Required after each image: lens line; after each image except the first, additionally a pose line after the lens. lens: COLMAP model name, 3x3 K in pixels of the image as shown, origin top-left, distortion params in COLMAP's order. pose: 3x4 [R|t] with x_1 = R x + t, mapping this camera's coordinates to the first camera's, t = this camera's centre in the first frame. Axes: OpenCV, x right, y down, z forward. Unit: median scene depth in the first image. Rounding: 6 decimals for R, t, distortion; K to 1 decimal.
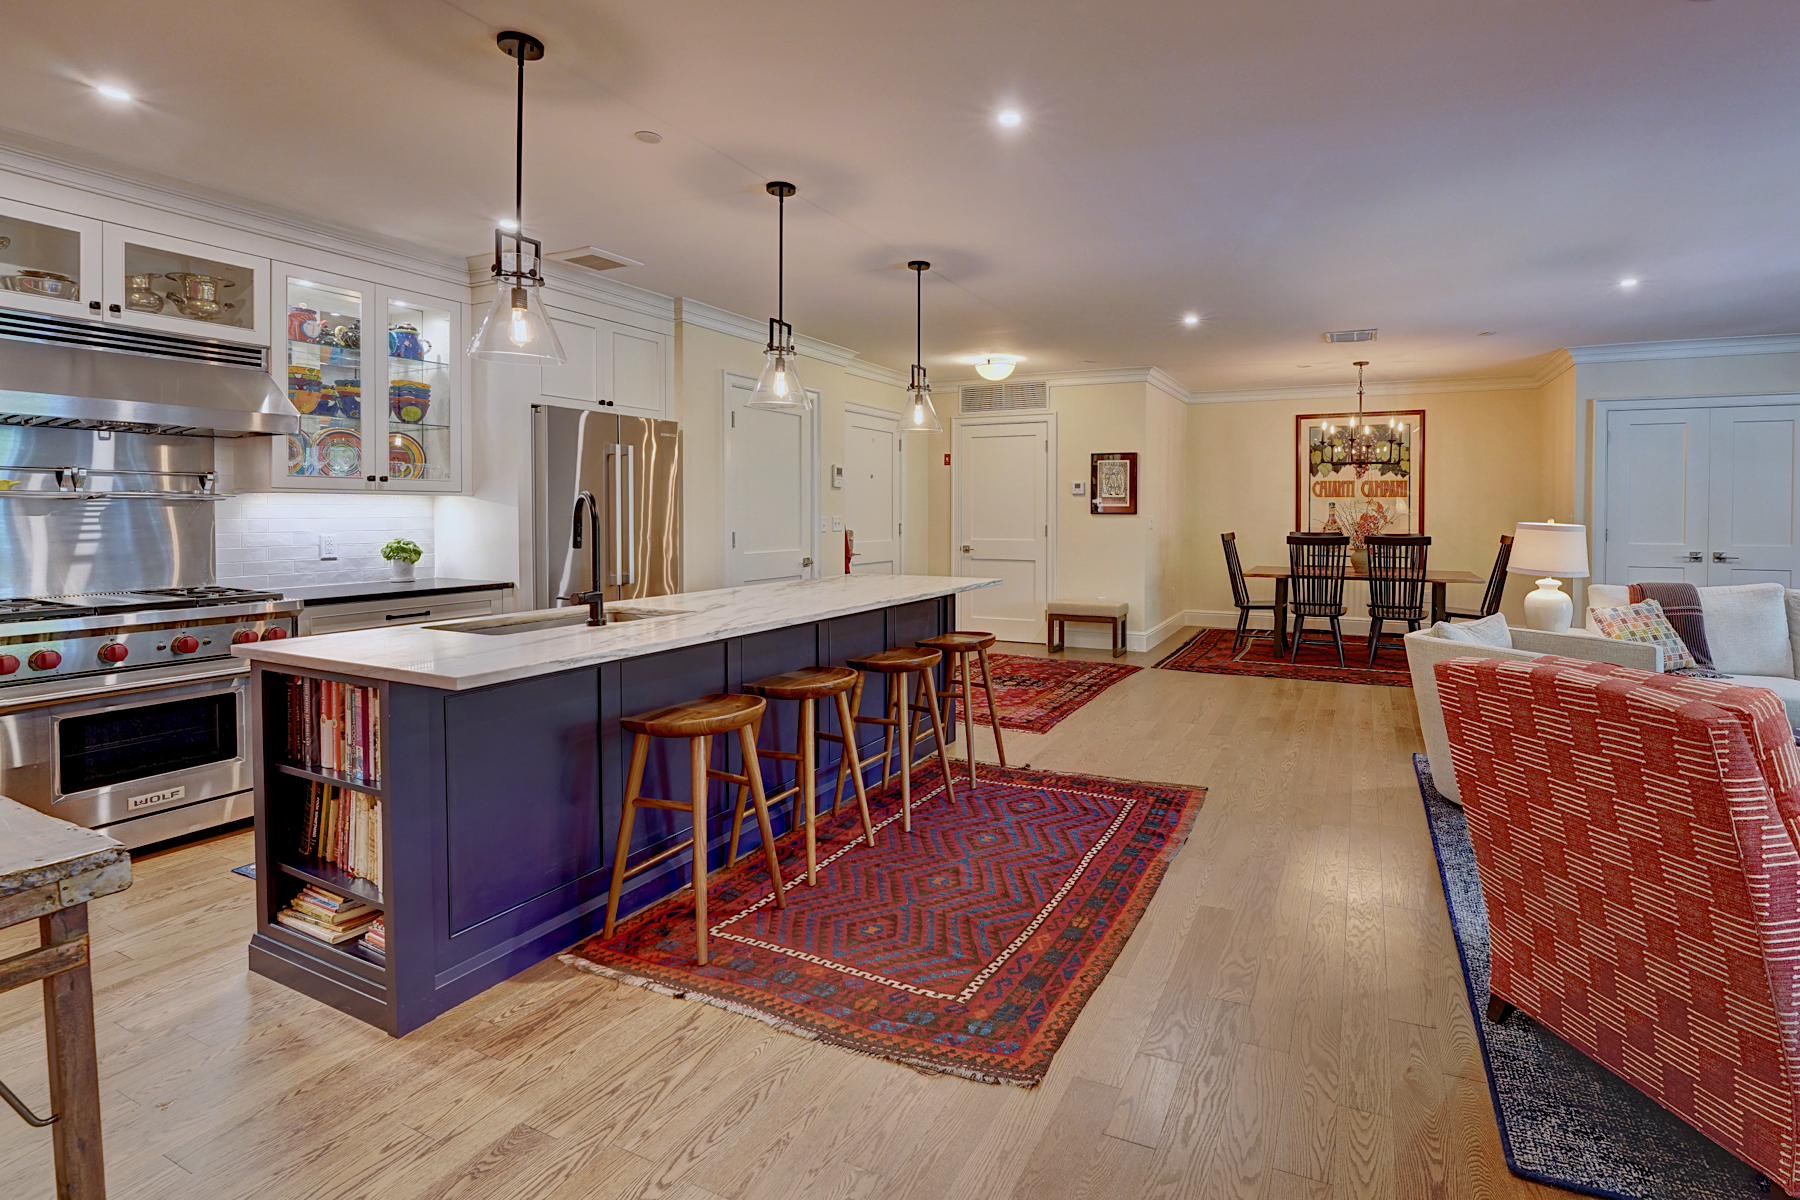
lens RADIAL K [[890.7, 0, 899.1], [0, 890.7, 546.1], [0, 0, 1]] dist [-0.000420, -0.000303]
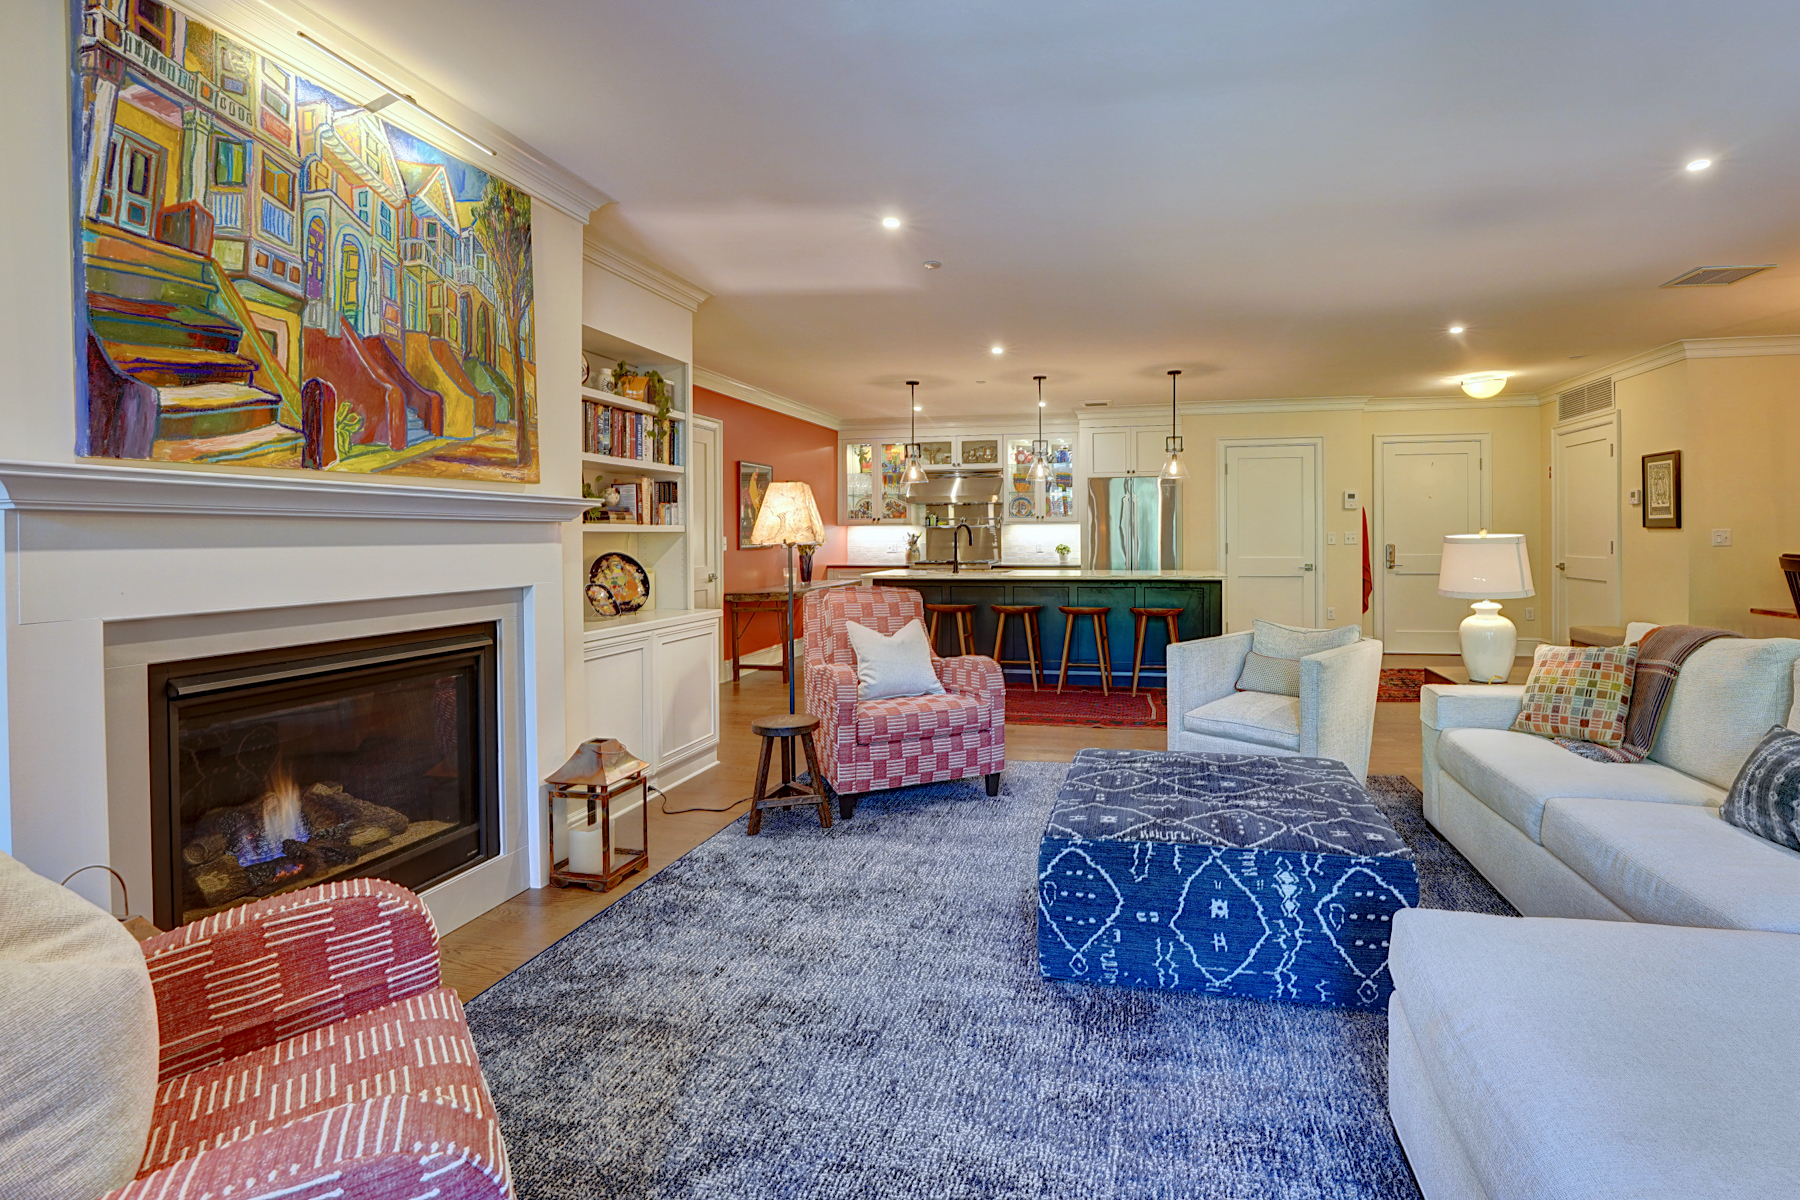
lens RADIAL K [[746.9, 0, 901.9], [0, 746.9, 541.0], [0, 0, 1]] dist [-0.000919, -0.000154]
pose [[0.163785, 0.006251, -0.986476, 1.213490], [-0.032917, 0.999458, 0.000868, -0.002583], [0.985947, 0.032329, 0.163902, 0.306421]]
